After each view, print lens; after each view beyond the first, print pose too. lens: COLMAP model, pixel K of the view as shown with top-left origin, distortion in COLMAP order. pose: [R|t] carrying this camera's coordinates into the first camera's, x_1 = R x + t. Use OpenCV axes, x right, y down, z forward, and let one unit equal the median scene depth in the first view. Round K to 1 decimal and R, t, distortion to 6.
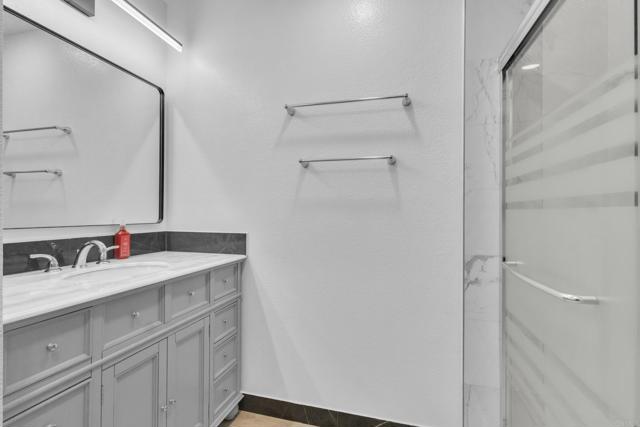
lens RADIAL K [[296.4, 0, 319.5], [0, 296.4, 213.9], [0, 0, 1]] dist [0.004592, 0.000014]
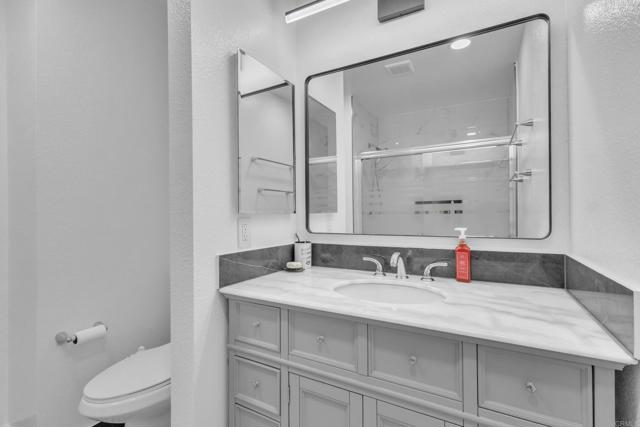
lens RADIAL K [[296.4, 0, 318.2], [0, 296.4, 215.1], [0, 0, 1]] dist [0.004592, 0.000014]
pose [[-0.237229, -0.008388, -0.971418, 0.225283], [0.005632, 0.999934, -0.010009, -0.020601], [0.971437, -0.007845, -0.237166, 1.069754]]
